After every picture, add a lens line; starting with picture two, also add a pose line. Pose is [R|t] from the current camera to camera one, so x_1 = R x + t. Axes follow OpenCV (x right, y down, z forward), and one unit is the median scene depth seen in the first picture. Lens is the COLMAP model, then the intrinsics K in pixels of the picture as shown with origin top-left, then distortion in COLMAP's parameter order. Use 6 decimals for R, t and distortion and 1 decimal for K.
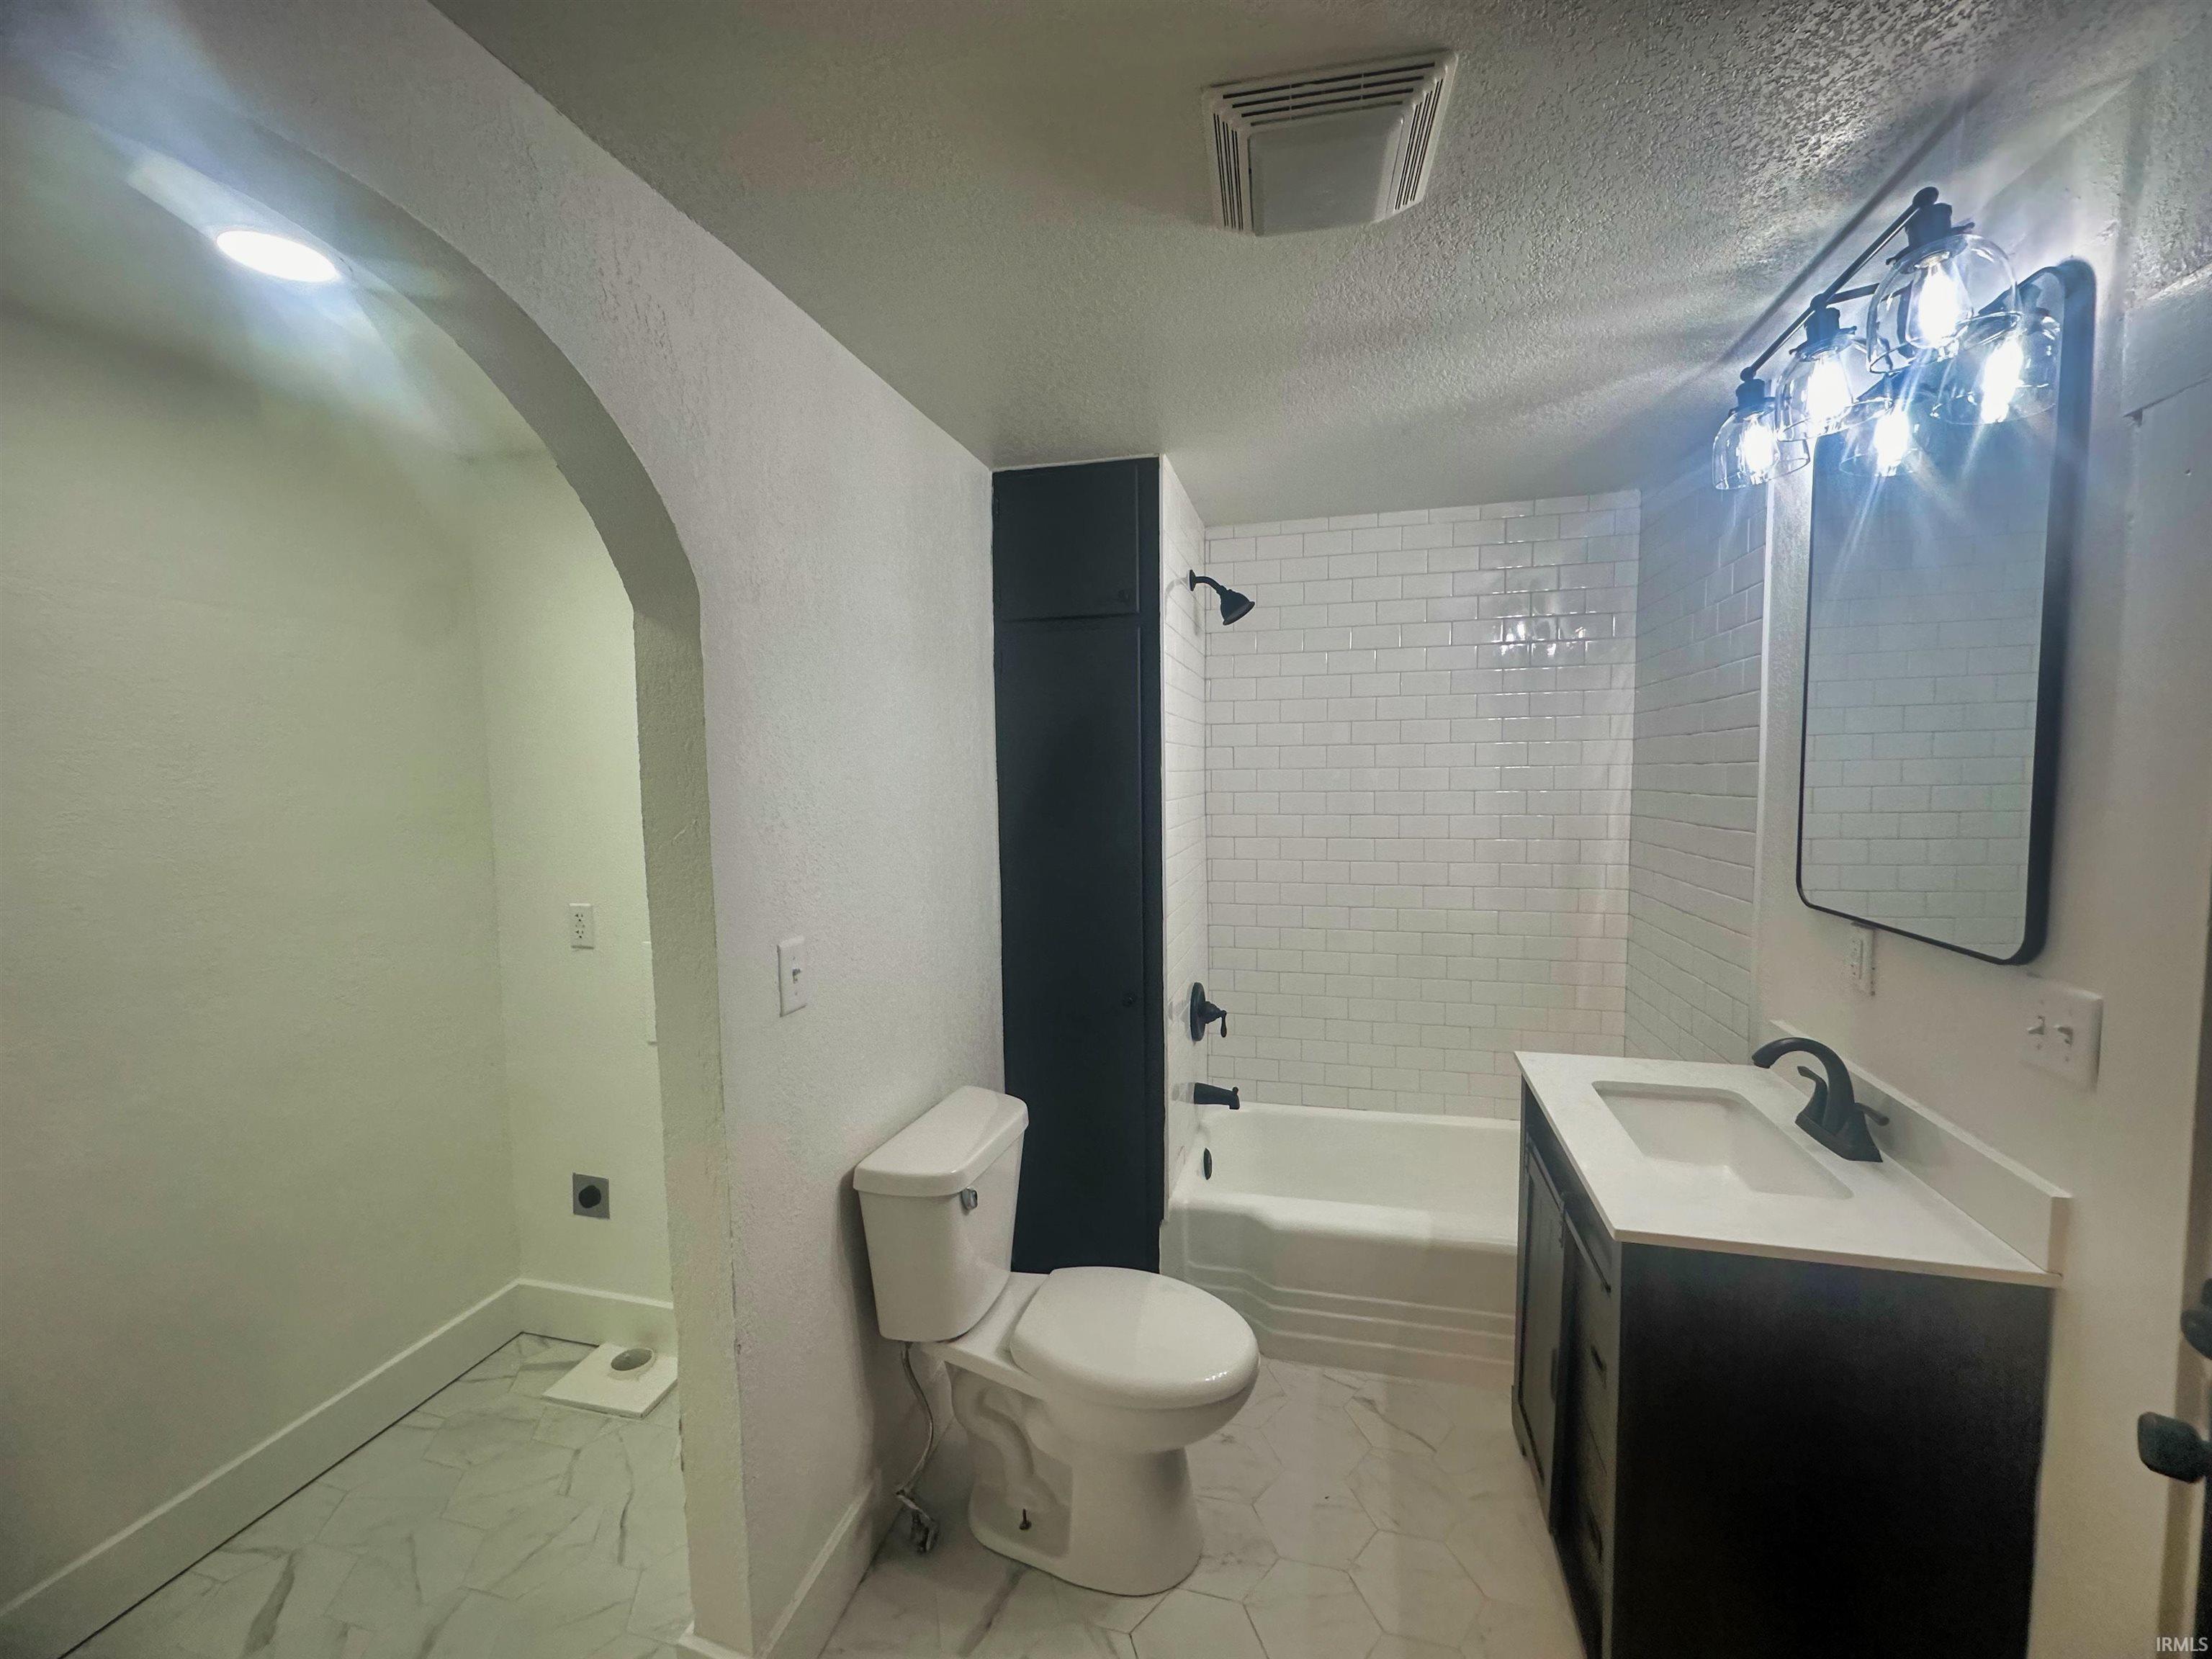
lens RADIAL K [[878.6, 0, 1104.8], [0, 878.6, 832.1], [0, 0, 1]] dist [-0.003084, 0.000608]
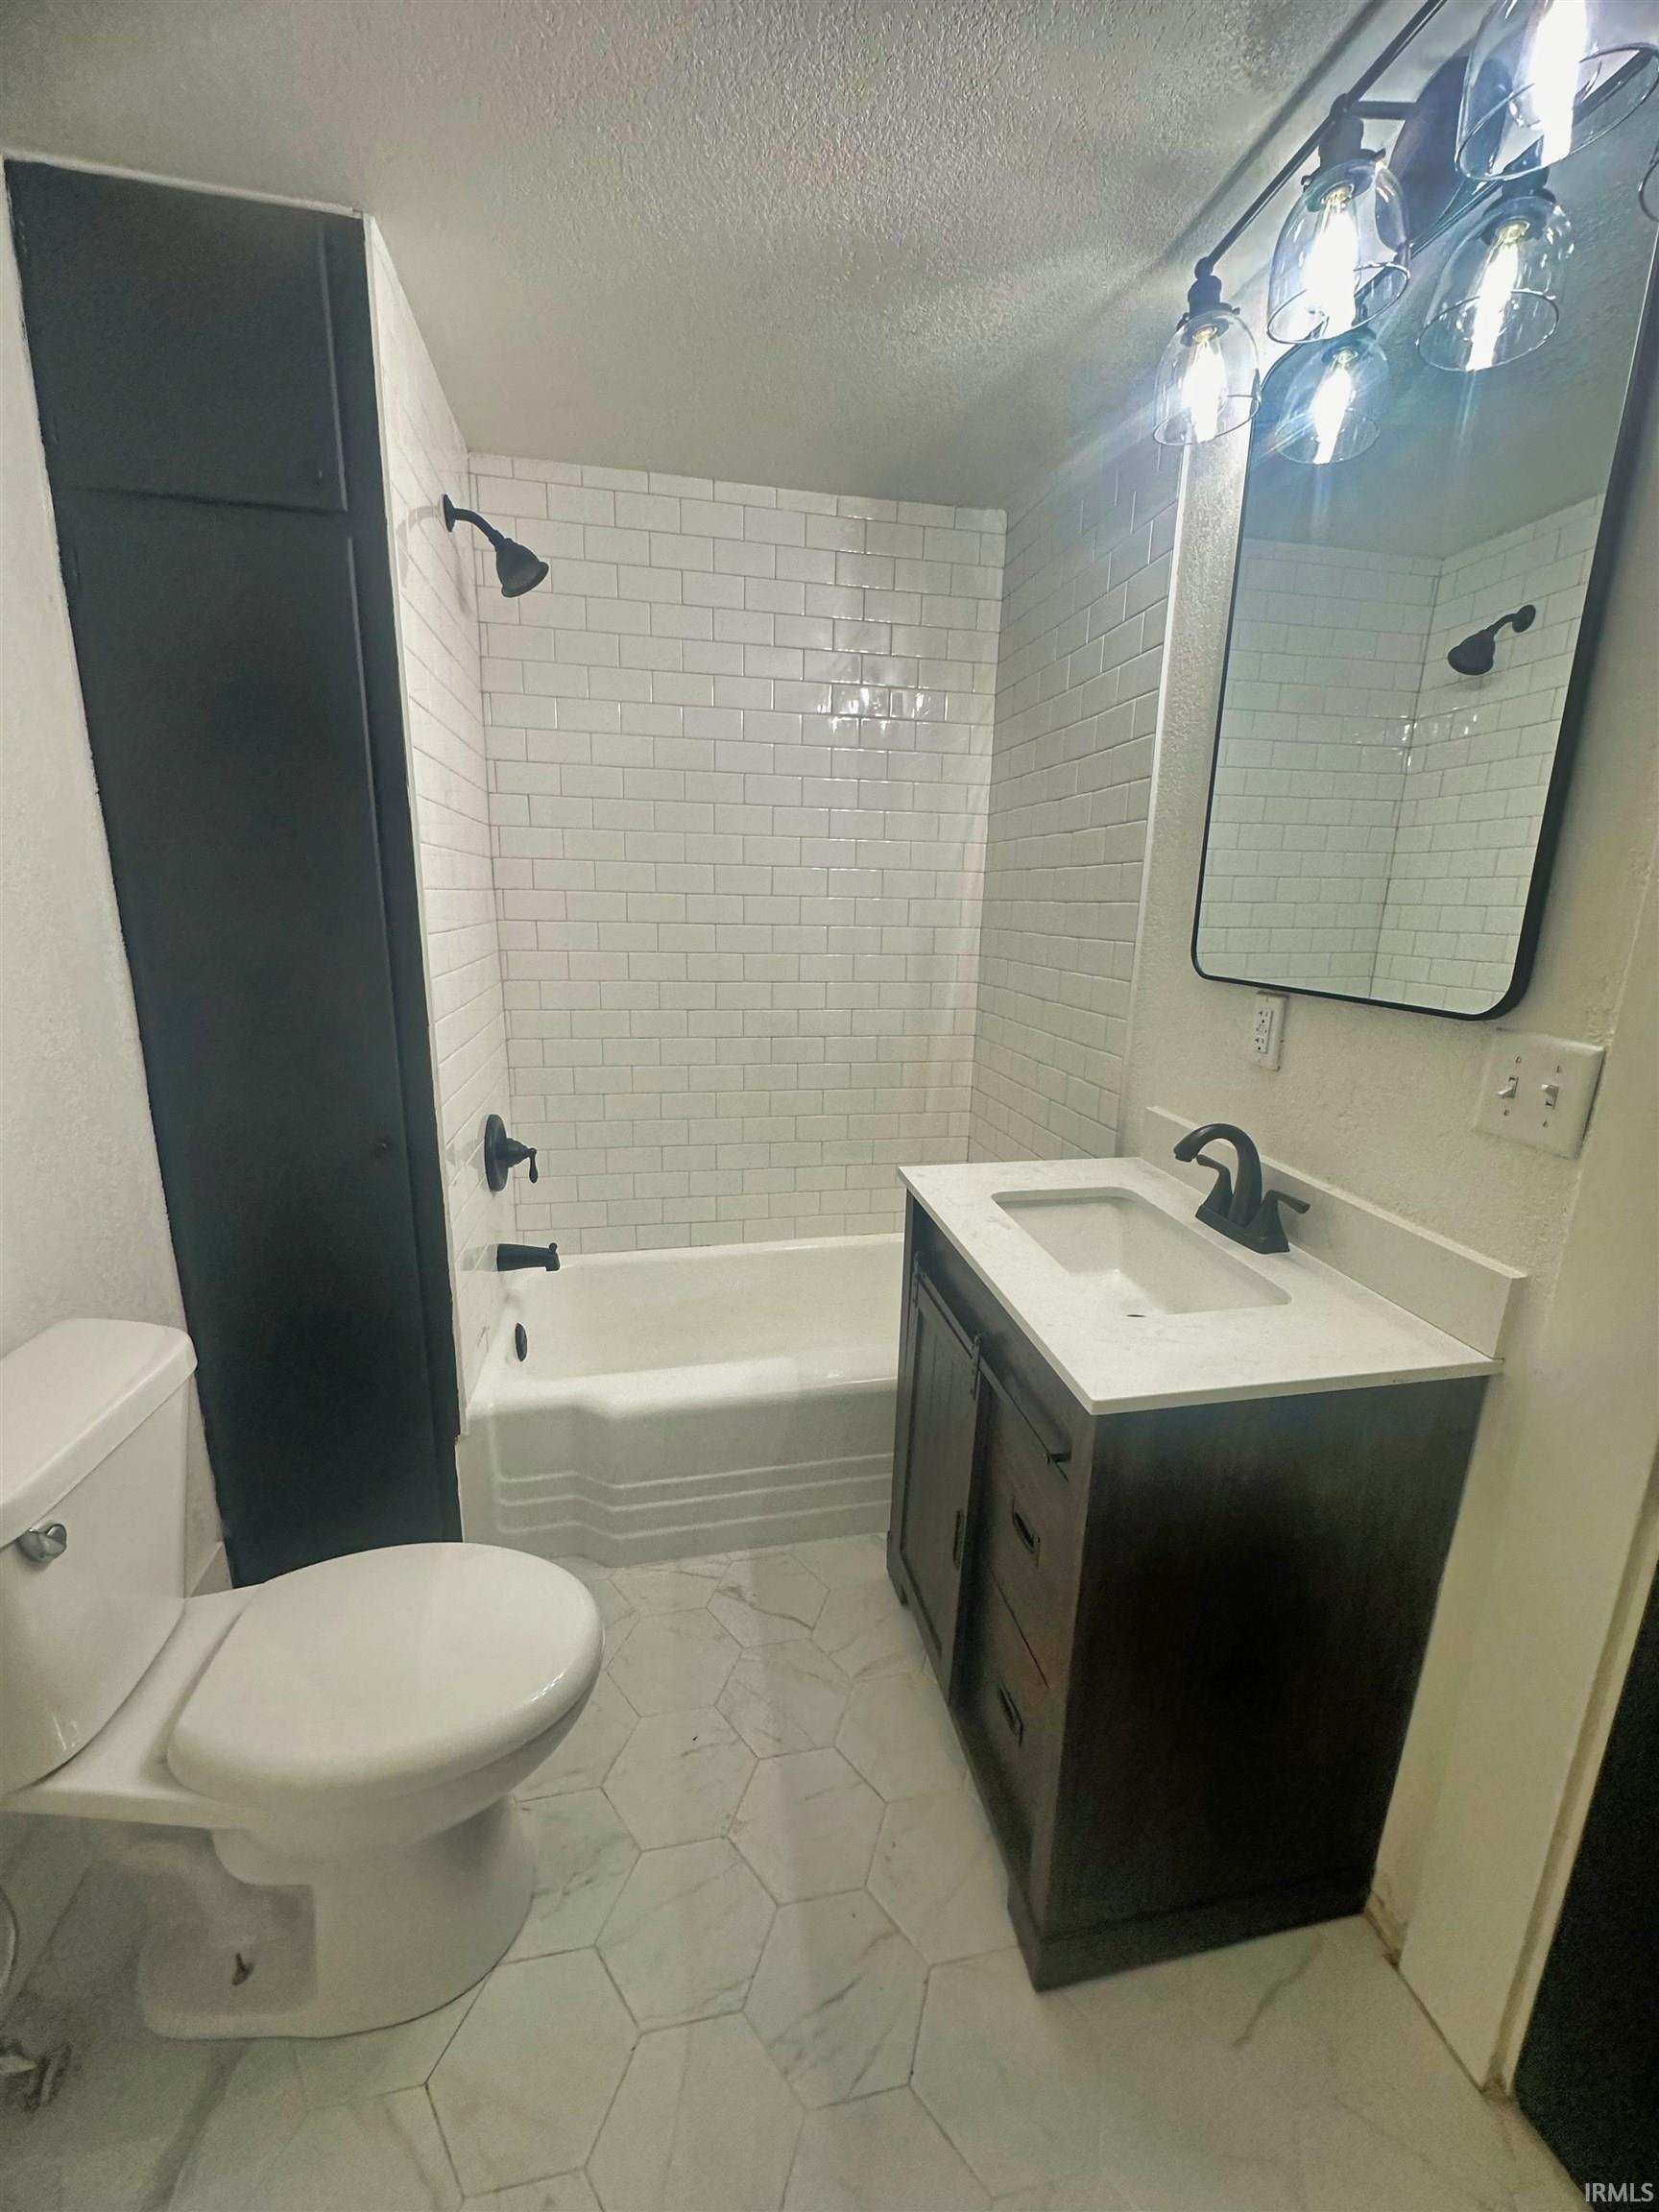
lens RADIAL K [[878.6, 0, 827.0], [0, 878.6, 1103.8], [0, 0, 1]] dist [-0.003084, 0.000608]
pose [[0.898319, -0.069054, 0.433884, 0.057429], [-0.003029, 0.986574, 0.163287, 0.062082], [-0.439334, -0.147998, 0.886049, 0.337371]]
